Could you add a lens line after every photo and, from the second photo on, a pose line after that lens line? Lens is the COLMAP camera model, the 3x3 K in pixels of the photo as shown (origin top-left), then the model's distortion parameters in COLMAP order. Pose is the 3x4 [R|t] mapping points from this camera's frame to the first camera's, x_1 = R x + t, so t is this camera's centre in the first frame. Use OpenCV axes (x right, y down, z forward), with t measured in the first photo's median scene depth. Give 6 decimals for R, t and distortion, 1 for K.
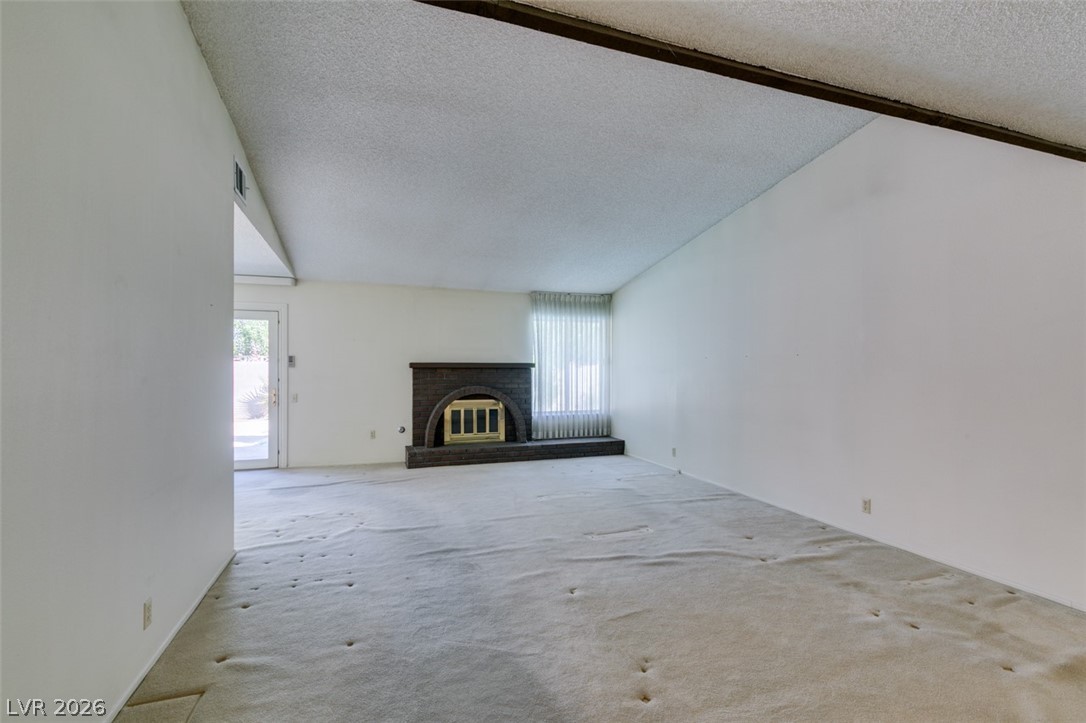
lens RADIAL K [[485.5, 0, 542.4], [0, 485.5, 368.3], [0, 0, 1]] dist [0.008306, -0.002021]
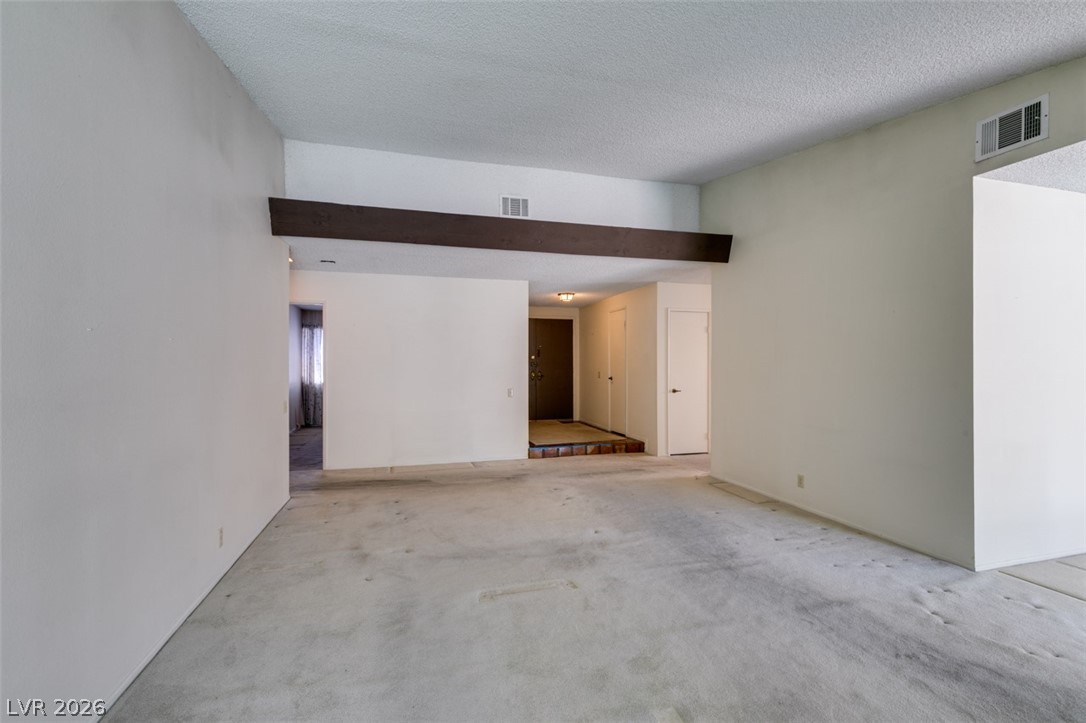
lens RADIAL K [[485.5, 0, 541.3], [0, 485.5, 363.4], [0, 0, 1]] dist [0.008306, -0.002021]
pose [[-0.998160, 0.001460, 0.060618, 0.085211], [0.001331, 0.999997, -0.002177, 0.000953], [-0.060621, -0.002092, -0.998159, 1.578439]]
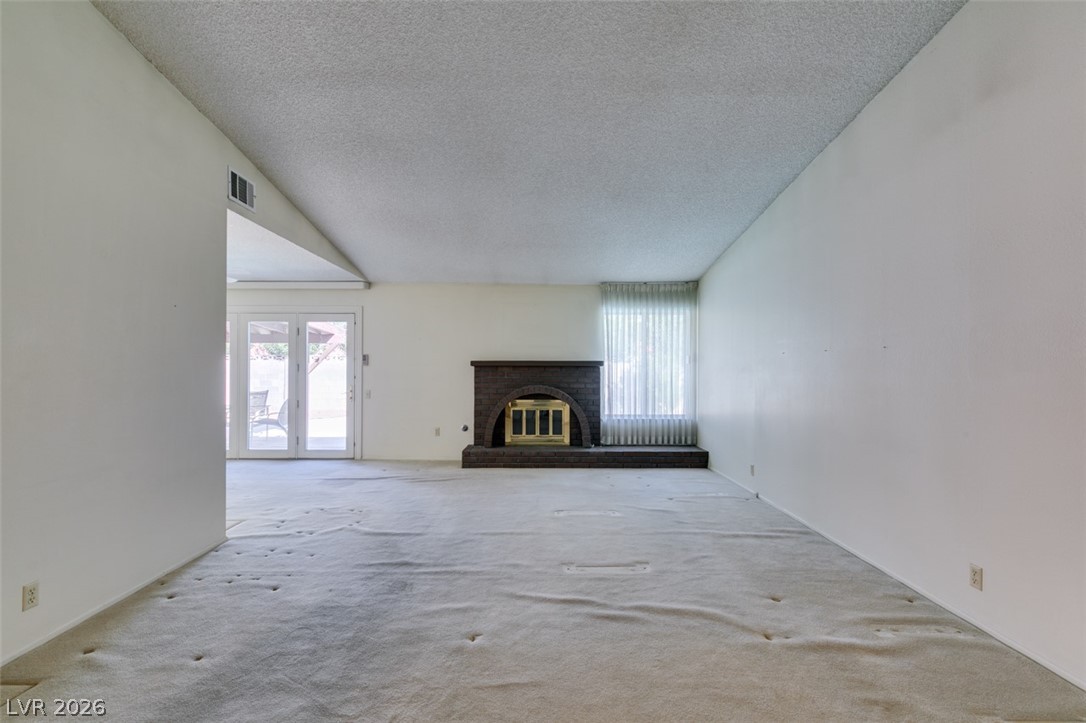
lens RADIAL K [[485.5, 0, 542.3], [0, 485.5, 365.3], [0, 0, 1]] dist [0.008306, -0.002021]
pose [[0.946661, -0.000167, -0.322232, 0.292973], [-0.001384, 0.999989, -0.004585, 0.002864], [0.322229, 0.004787, 0.946650, 0.175758]]
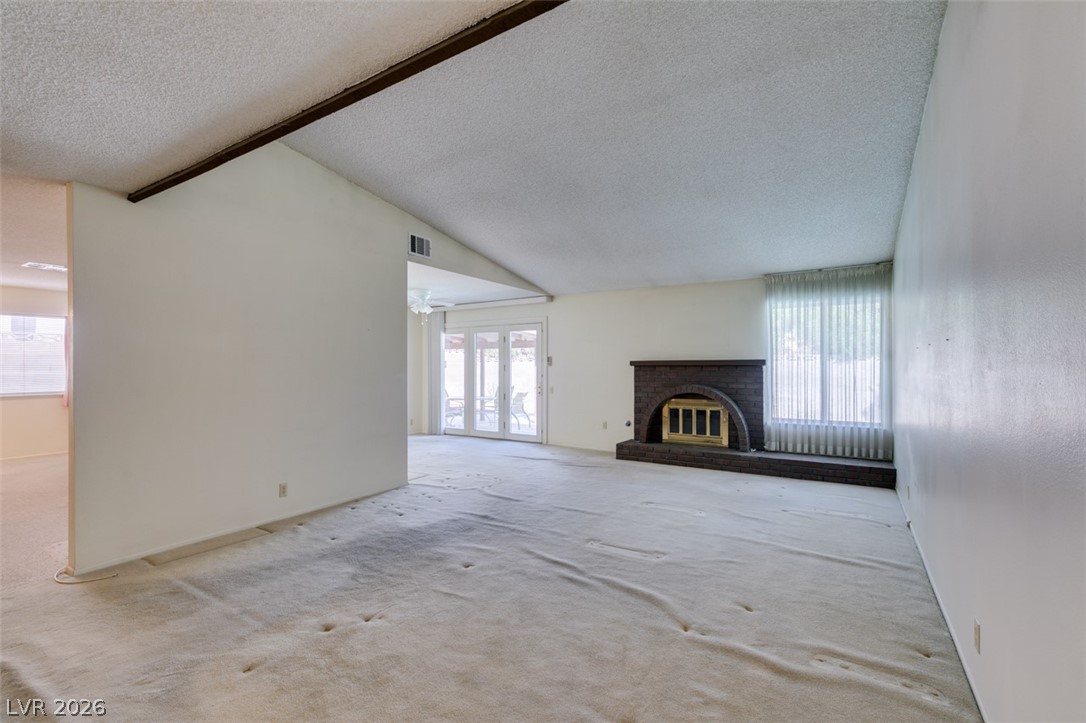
lens RADIAL K [[485.5, 0, 540.6], [0, 485.5, 362.5], [0, 0, 1]] dist [0.008306, -0.002021]
pose [[0.617732, -0.009840, -0.786327, 0.703730], [0.003009, 0.999944, -0.010149, 0.003359], [0.786383, 0.003904, 0.617727, 0.299187]]
